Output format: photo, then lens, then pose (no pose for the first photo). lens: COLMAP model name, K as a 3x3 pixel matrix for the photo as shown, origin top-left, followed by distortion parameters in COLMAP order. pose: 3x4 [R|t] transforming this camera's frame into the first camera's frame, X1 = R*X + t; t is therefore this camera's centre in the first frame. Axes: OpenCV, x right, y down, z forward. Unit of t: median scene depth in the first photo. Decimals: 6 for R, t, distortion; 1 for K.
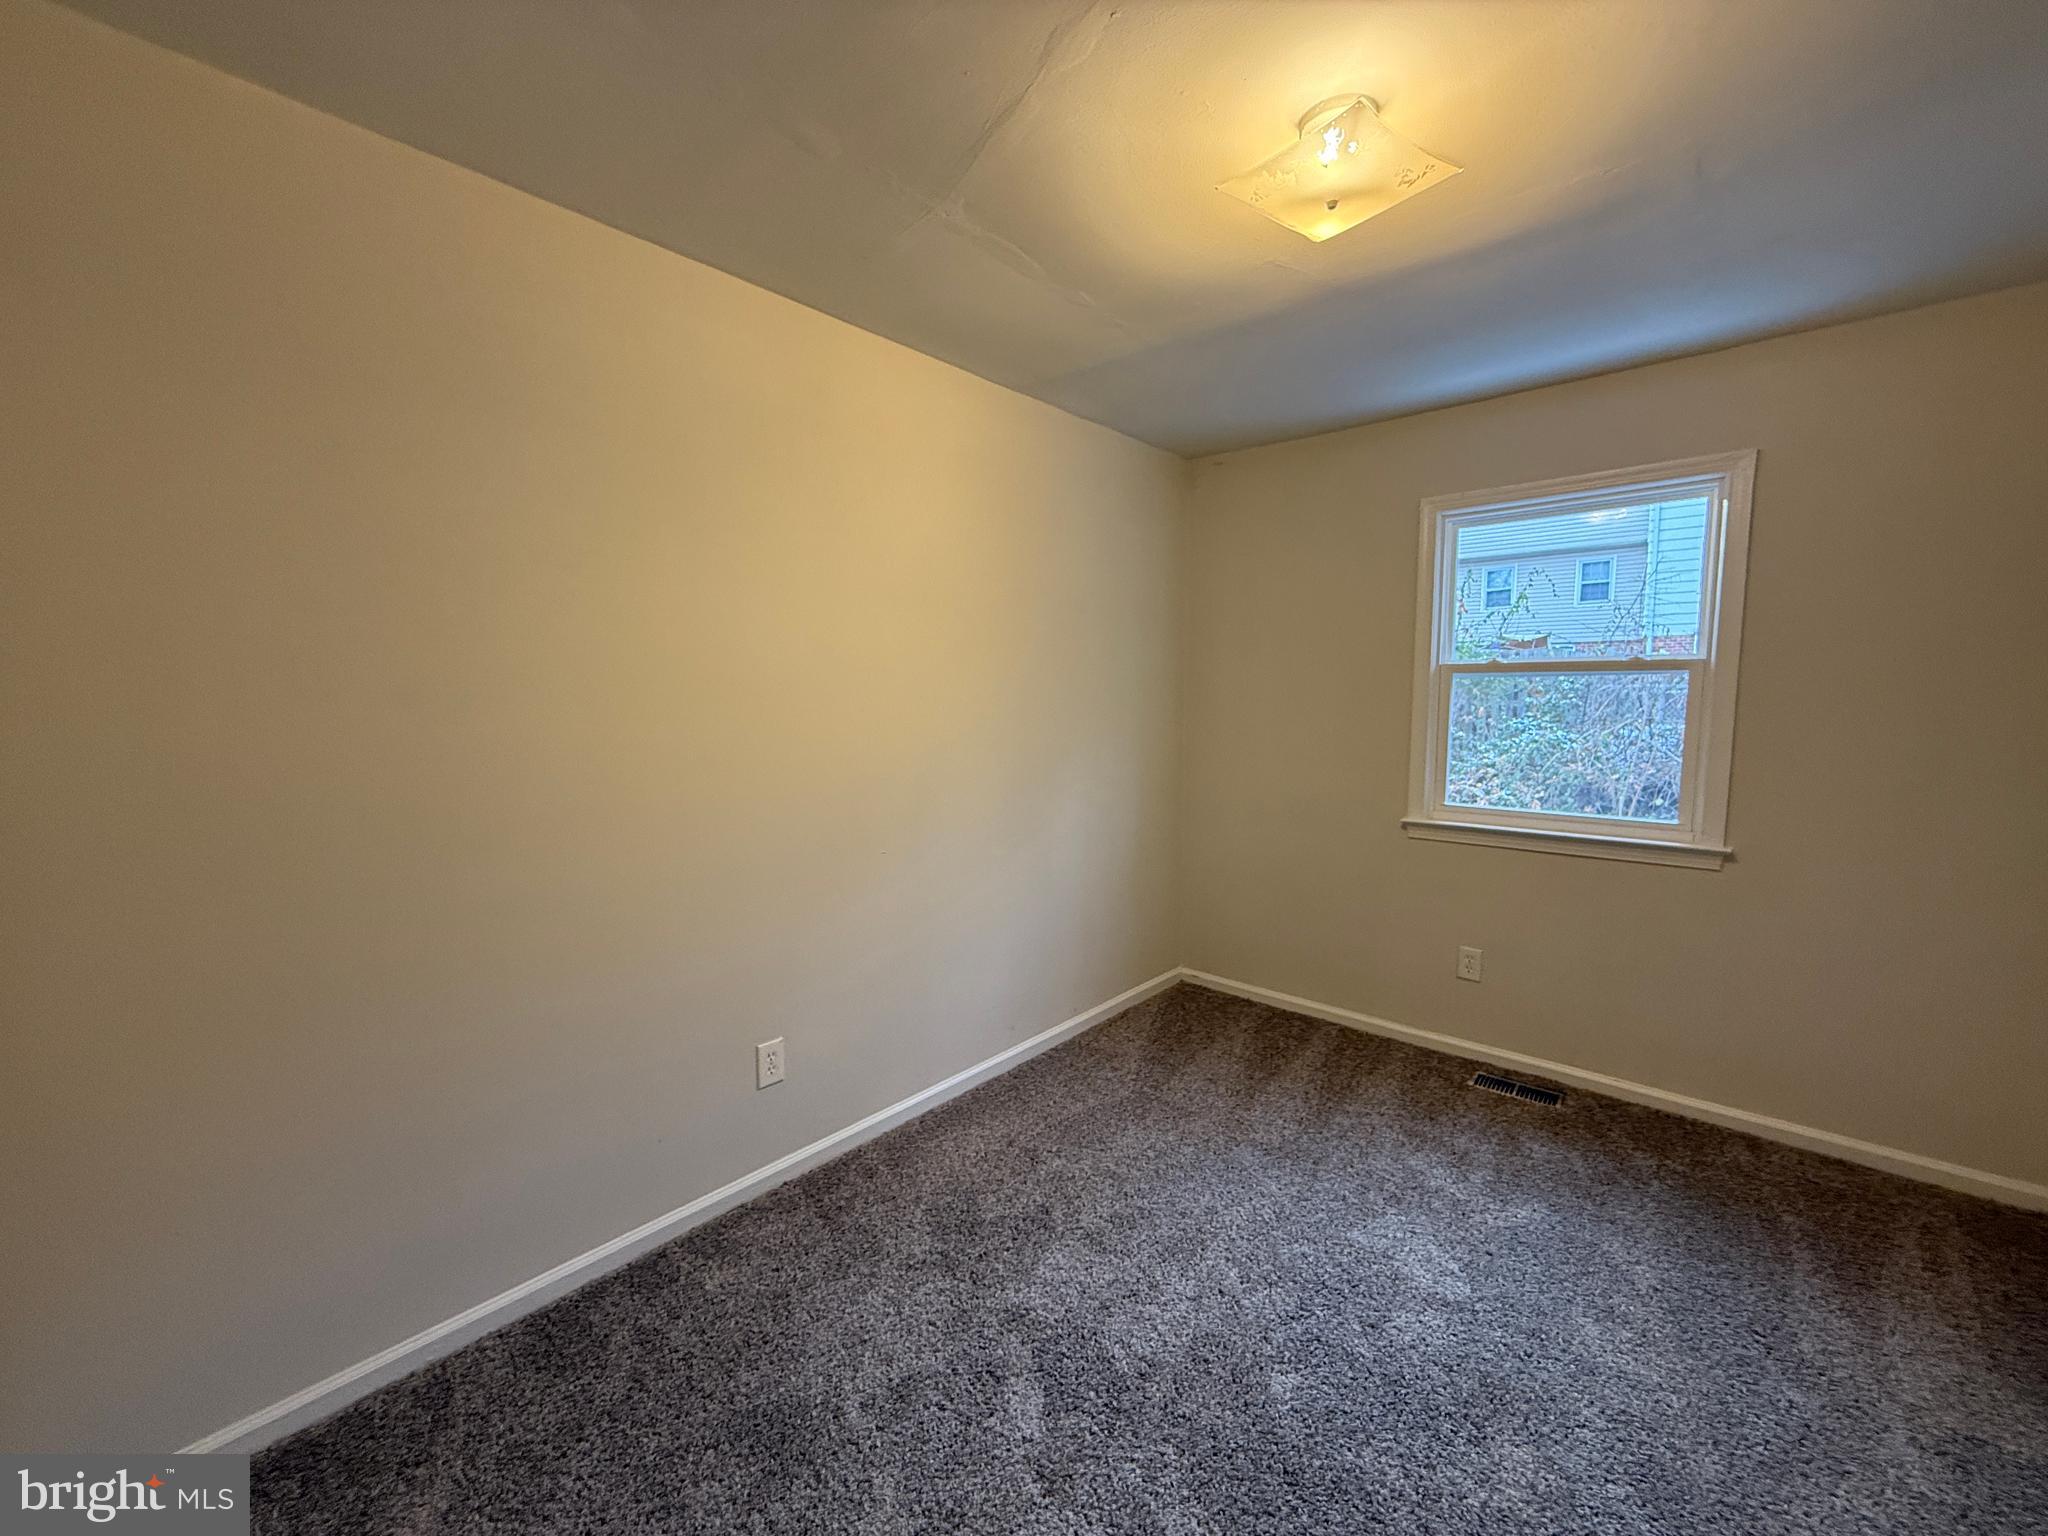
lens RADIAL K [[814.3, 0, 1016.9], [0, 814.3, 761.1], [0, 0, 1]] dist [0.002503, -0.000592]
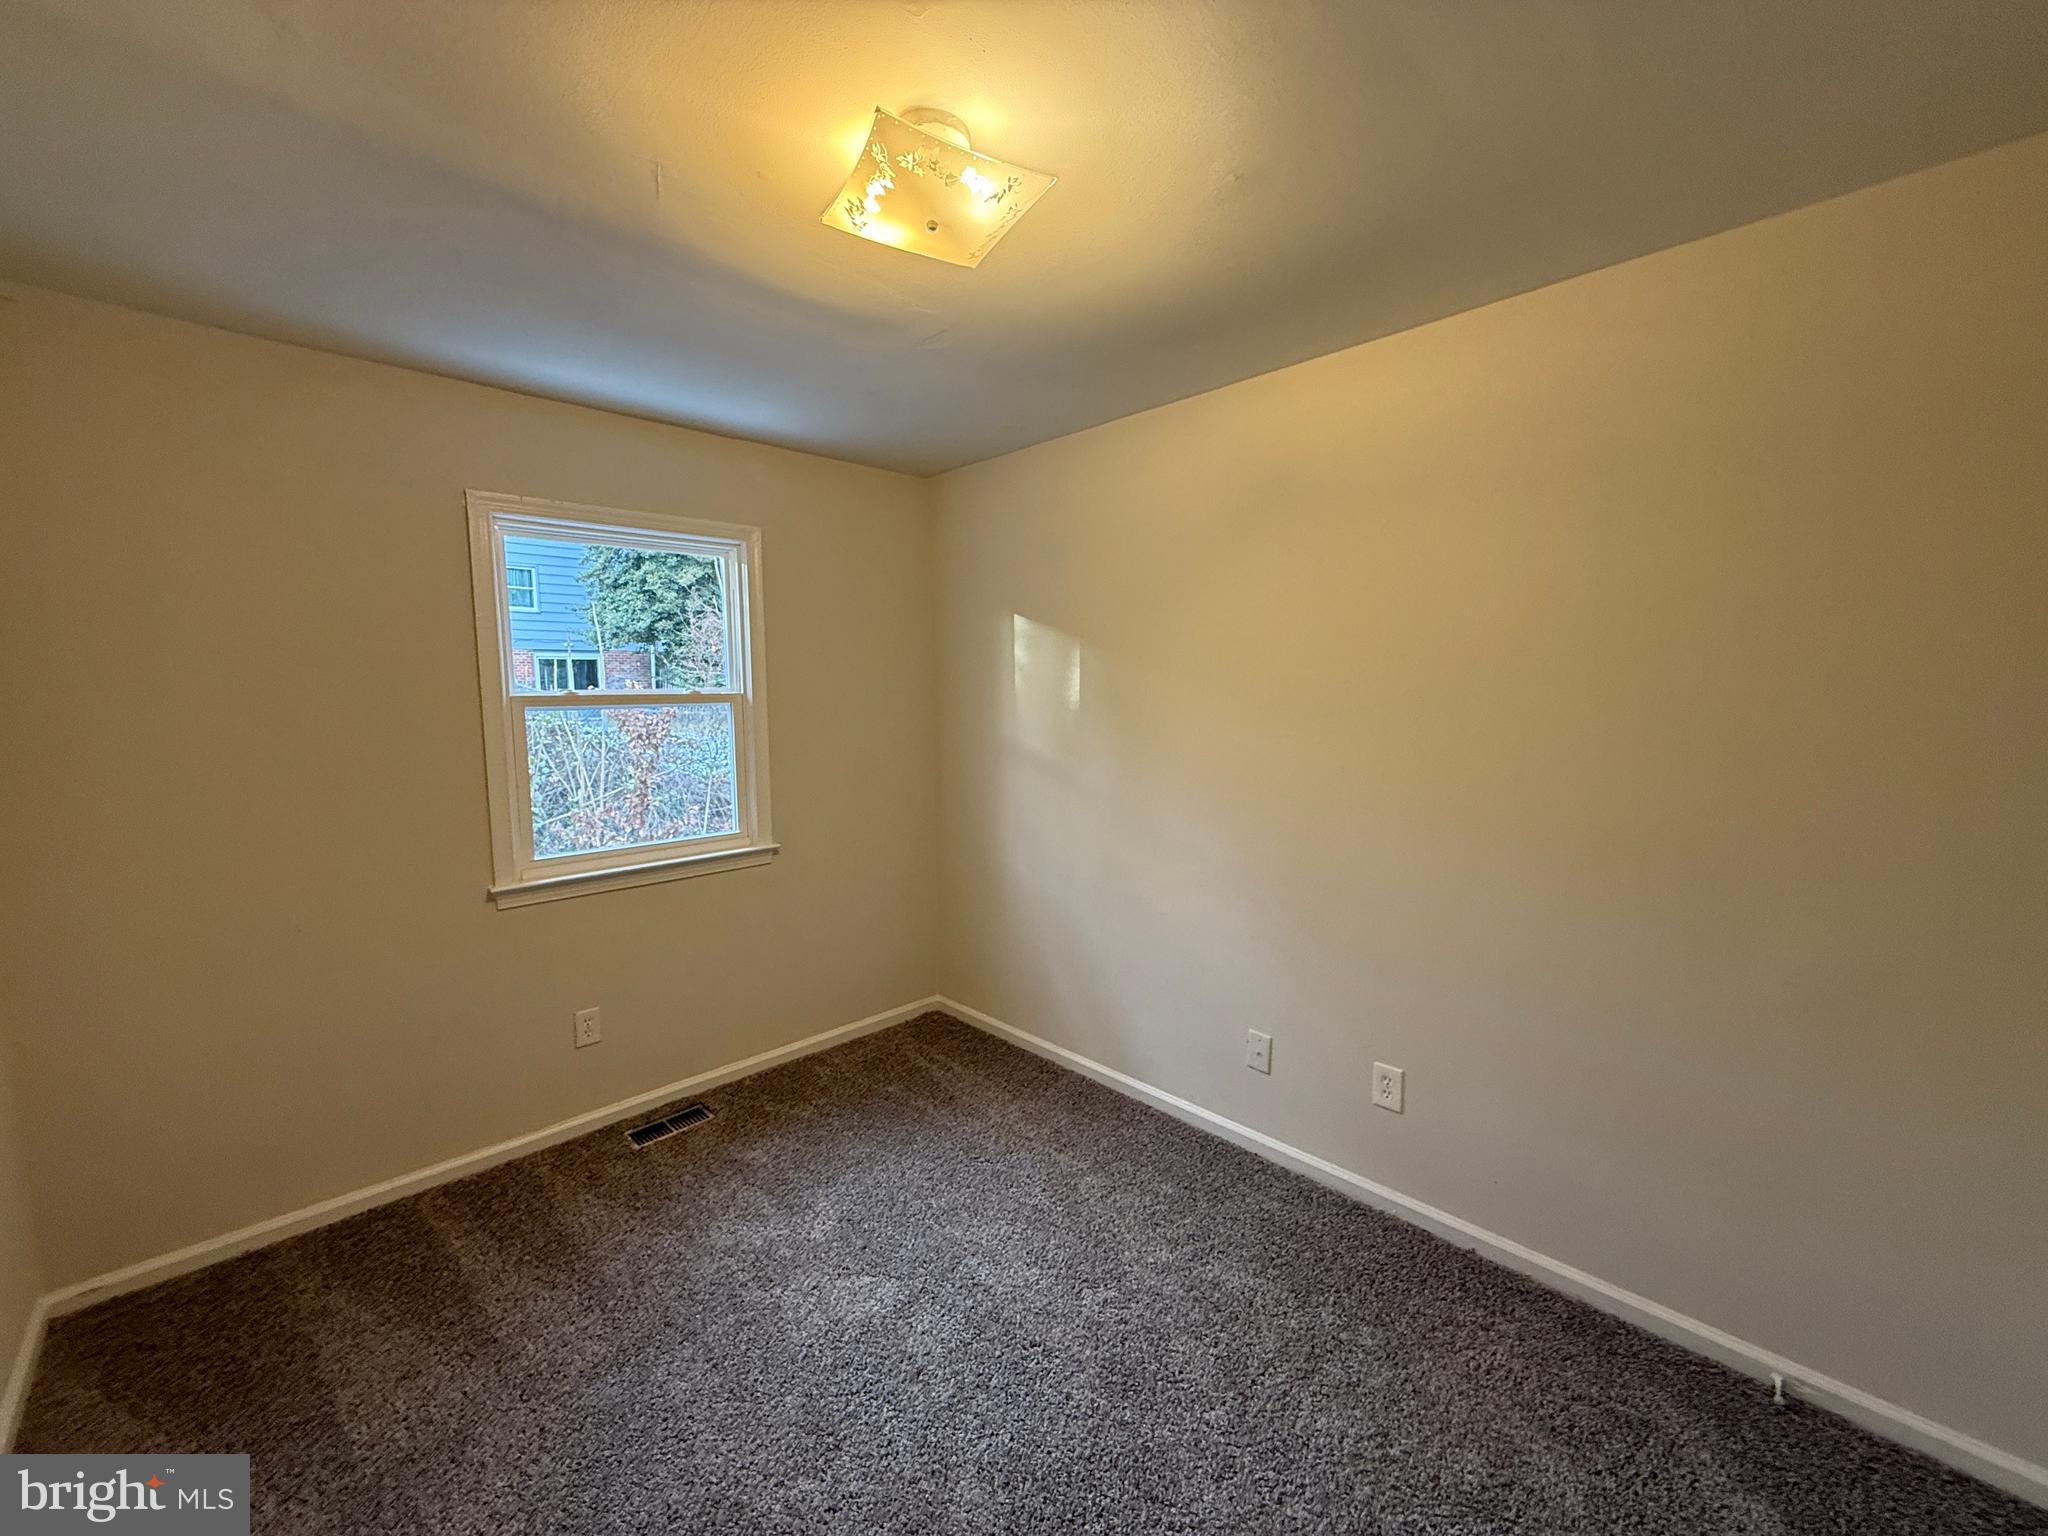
lens RADIAL K [[815.1, 0, 1018.4], [0, 815.1, 766.1], [0, 0, 1]] dist [0.000564, -0.000225]
pose [[0.075433, -0.092463, 0.992855, -0.312297], [0.095858, 0.991753, 0.085078, -0.077914], [-0.992533, 0.088755, 0.083675, 0.474913]]
